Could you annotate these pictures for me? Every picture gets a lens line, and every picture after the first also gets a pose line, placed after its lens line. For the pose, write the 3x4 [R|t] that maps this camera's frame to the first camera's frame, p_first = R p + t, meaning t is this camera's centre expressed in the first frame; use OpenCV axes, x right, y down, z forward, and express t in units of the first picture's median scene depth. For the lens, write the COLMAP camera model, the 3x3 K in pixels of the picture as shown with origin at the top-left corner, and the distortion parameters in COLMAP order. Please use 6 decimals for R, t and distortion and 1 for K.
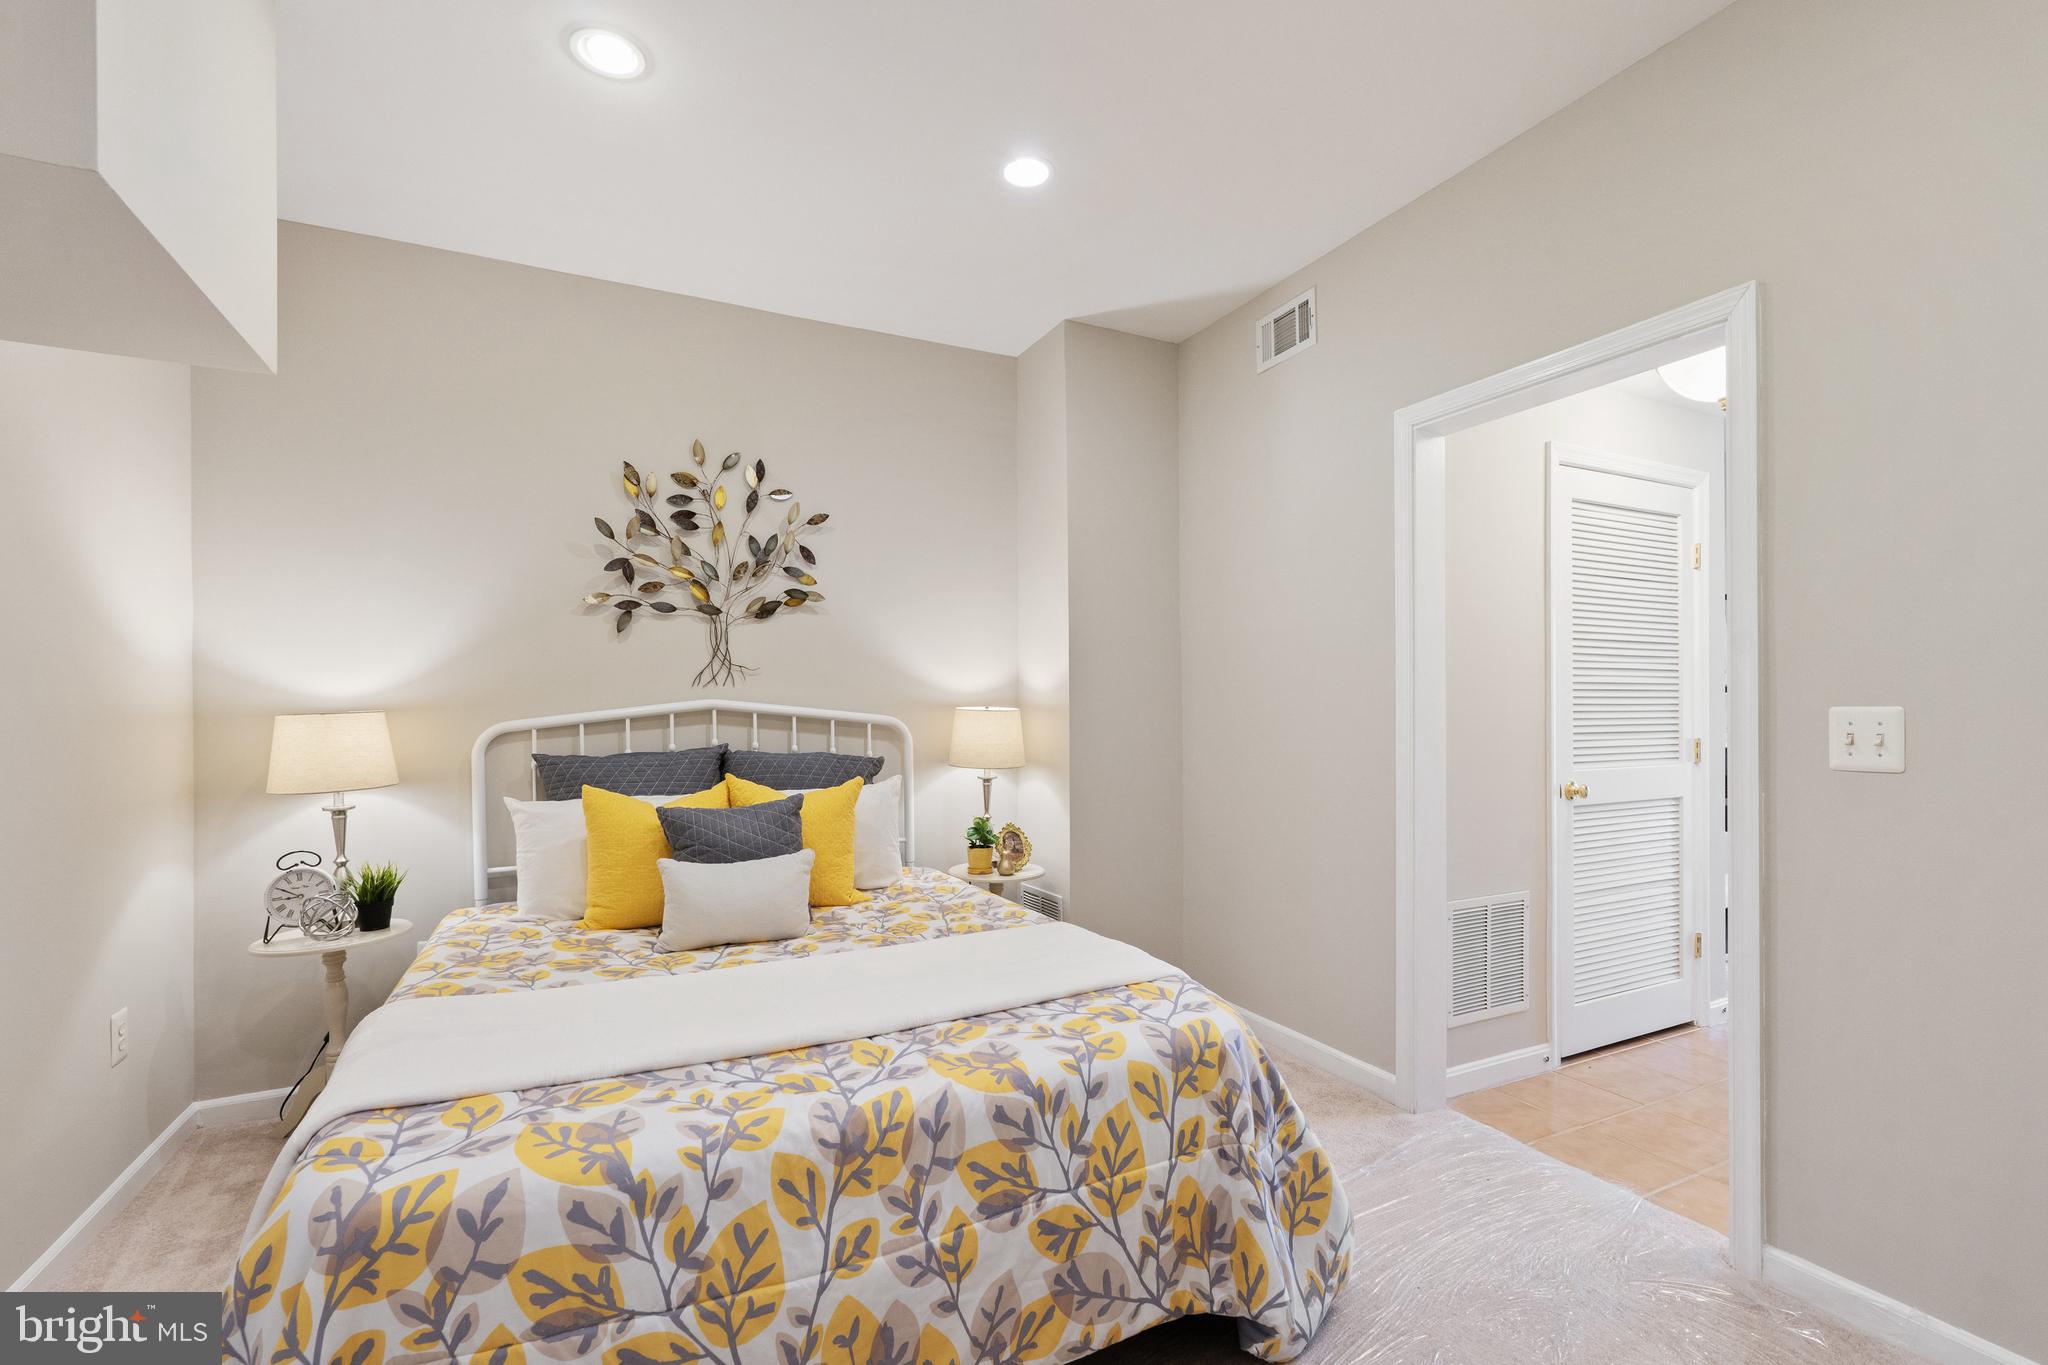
lens RADIAL K [[916.1, 0, 1033.2], [0, 916.1, 699.2], [0, 0, 1]] dist [-0.004653, 0.001506]
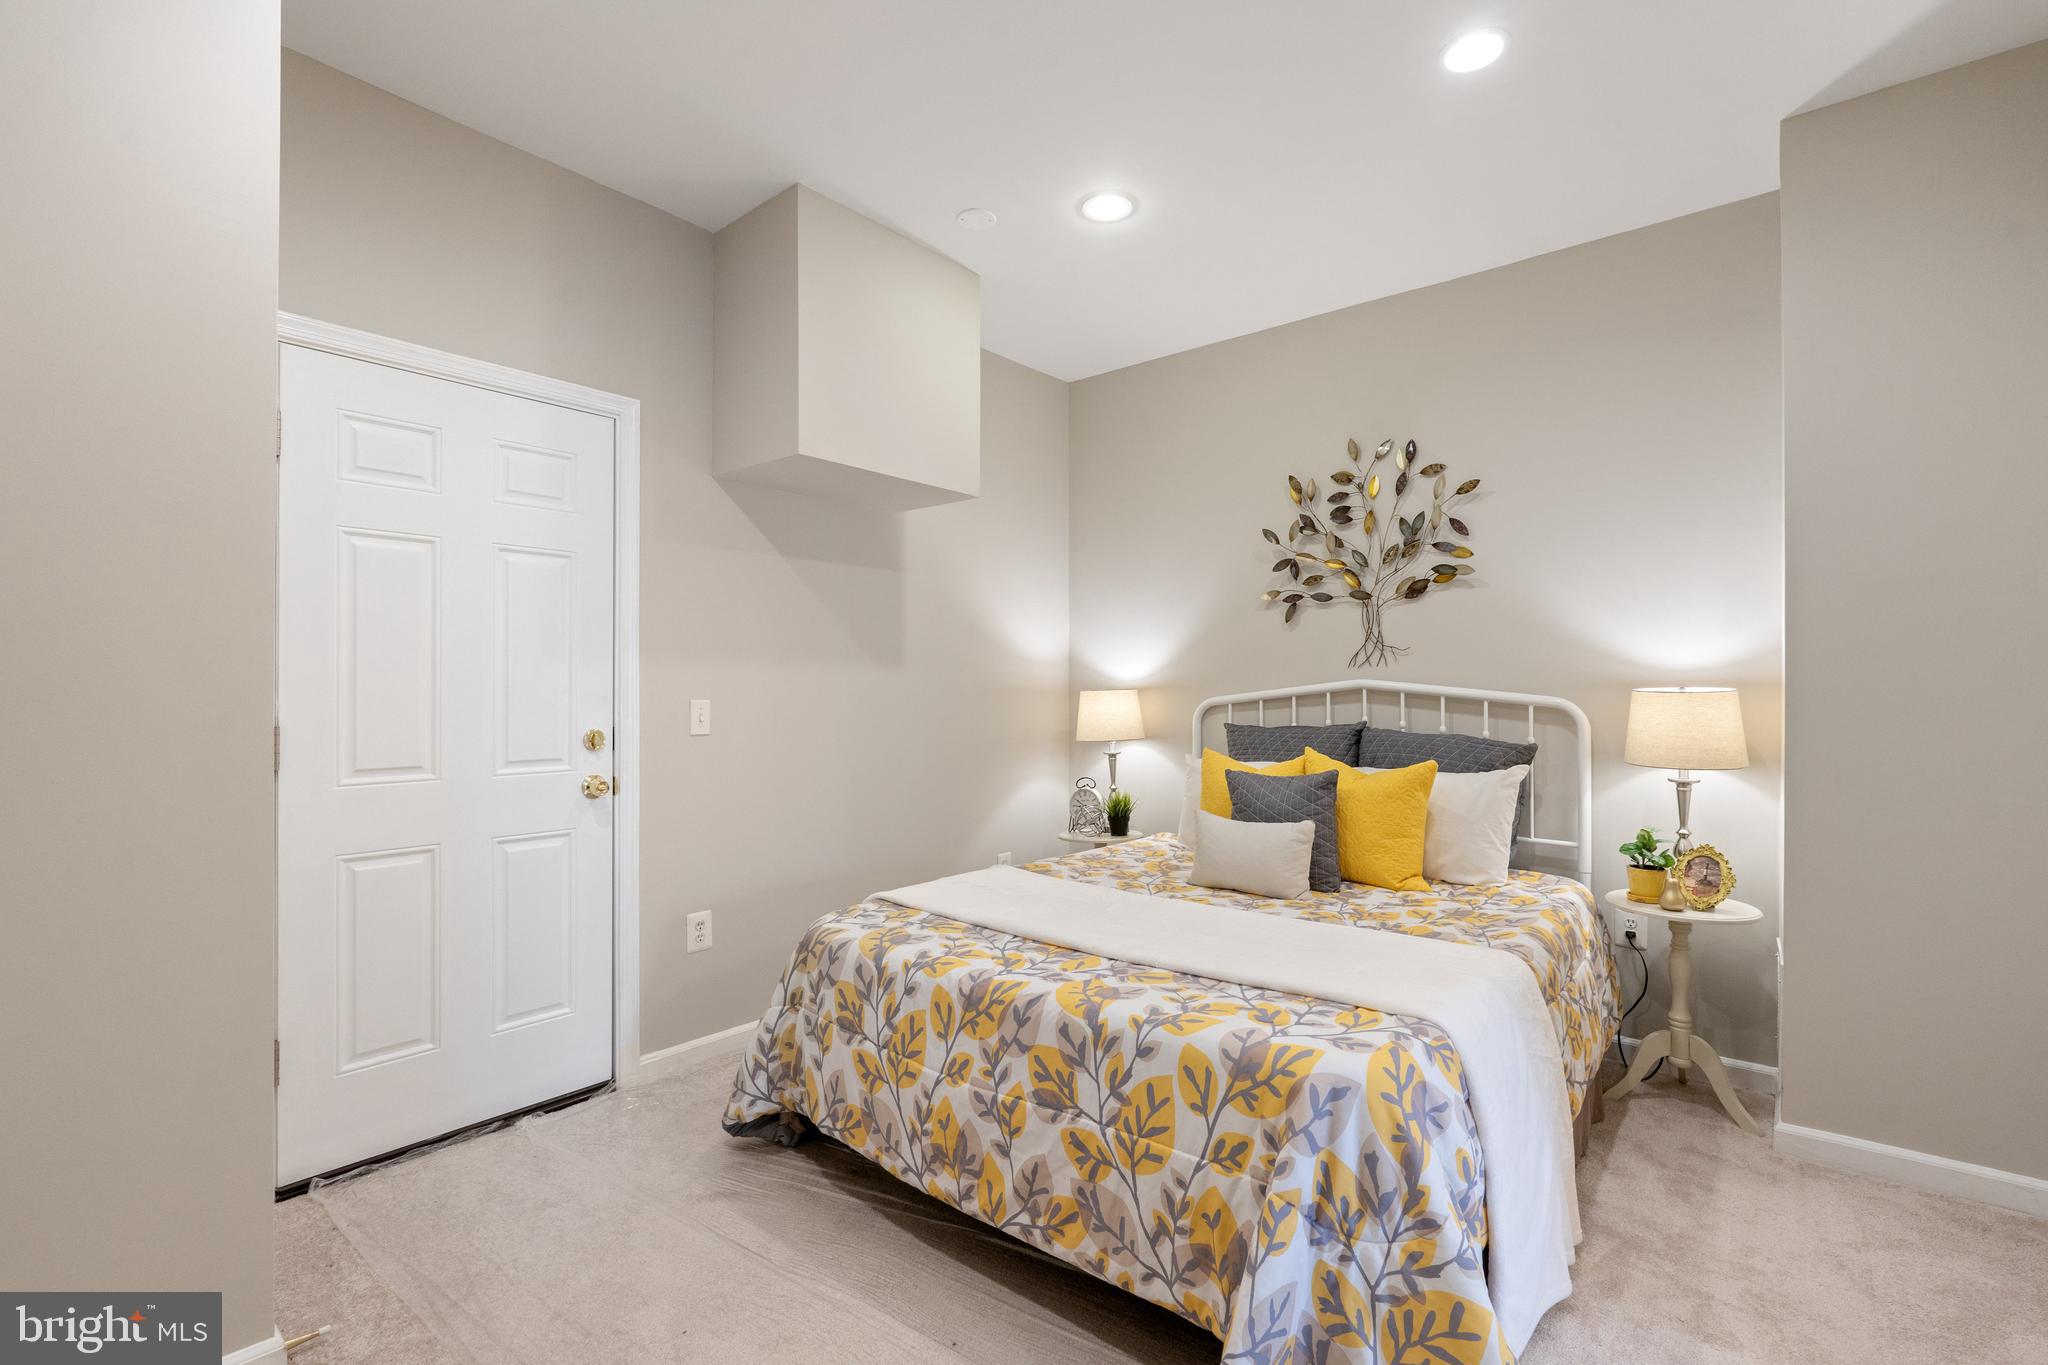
lens RADIAL K [[916.1, 0, 1027.8], [0, 916.1, 680.7], [0, 0, 1]] dist [-0.004653, 0.001506]
pose [[0.387561, -0.004310, -0.921834, 0.871167], [0.006233, 0.999978, -0.002055, 0.002726], [0.921823, -0.004949, 0.387579, 0.418124]]
